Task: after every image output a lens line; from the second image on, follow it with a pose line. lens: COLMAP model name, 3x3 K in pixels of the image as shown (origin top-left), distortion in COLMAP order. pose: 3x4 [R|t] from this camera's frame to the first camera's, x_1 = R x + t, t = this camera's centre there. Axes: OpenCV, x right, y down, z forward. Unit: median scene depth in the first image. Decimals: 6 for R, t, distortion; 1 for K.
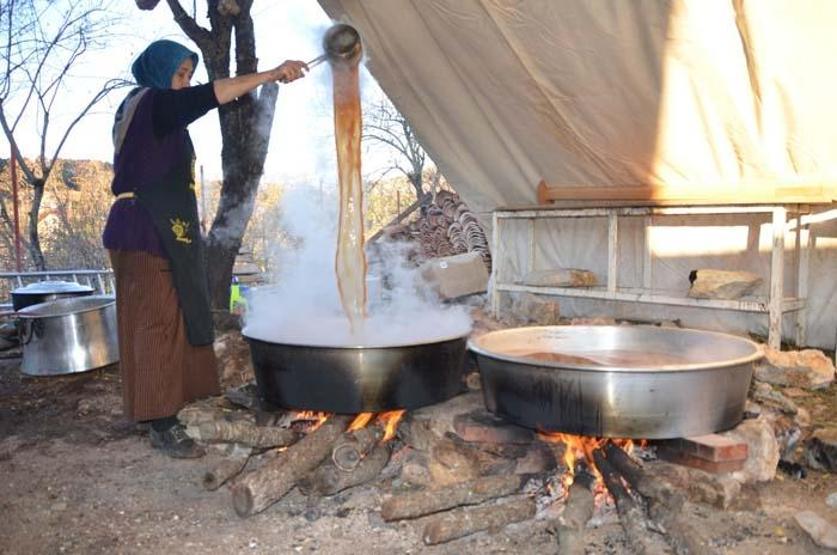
lens RADIAL K [[666.1, 0, 418.5], [0, 666.1, 277.5], [0, 0, 1]] dist [-0.144888, 0.169291]
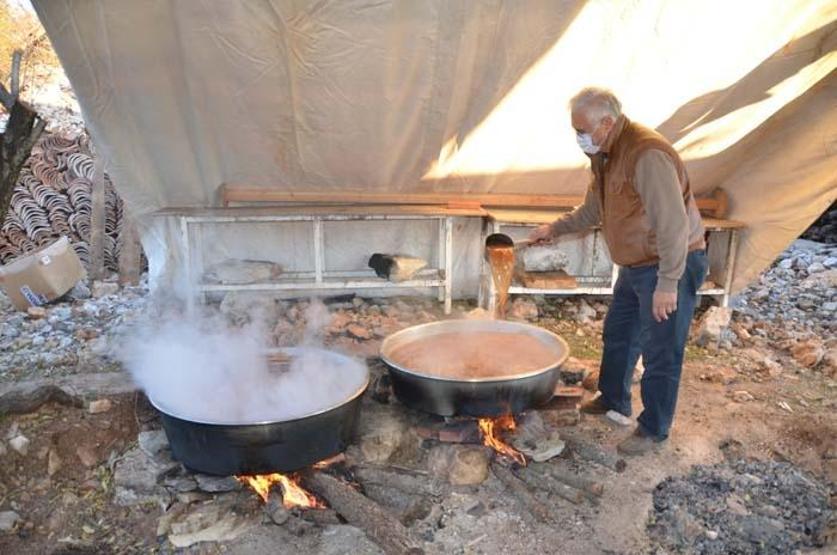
lens RADIAL K [[666.1, 0, 418.5], [0, 666.1, 277.5], [0, 0, 1]] dist [-0.144888, 0.169291]
pose [[0.578897, -0.177375, 0.795875, -0.590269], [0.050314, 0.981964, 0.182251, -0.207141], [-0.813847, -0.065461, 0.577380, 0.144732]]
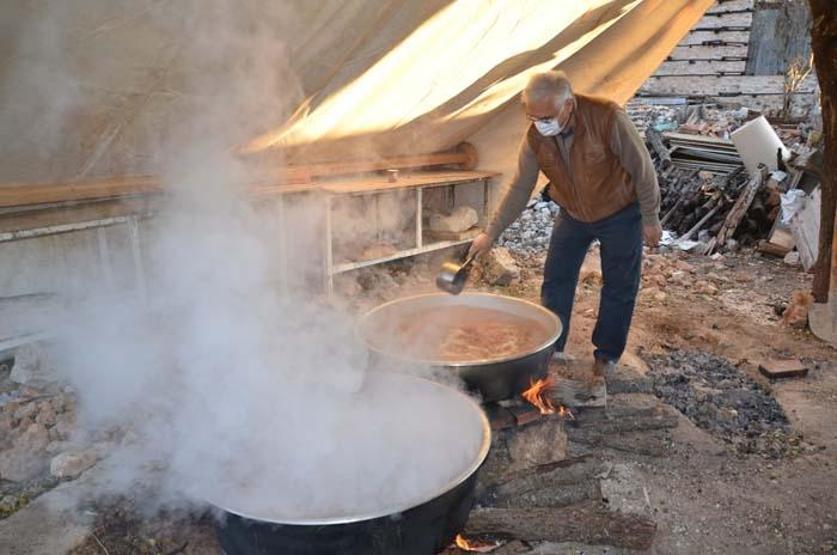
lens RADIAL K [[665.0, 0, 416.0], [0, 665.0, 274.2], [0, 0, 1]] dist [-0.145538, 0.167260]
pose [[-0.158329, -0.250394, 0.955110, -0.610674], [0.075280, 0.961435, 0.264531, -0.229175], [-0.984512, 0.113783, -0.133374, 0.766109]]
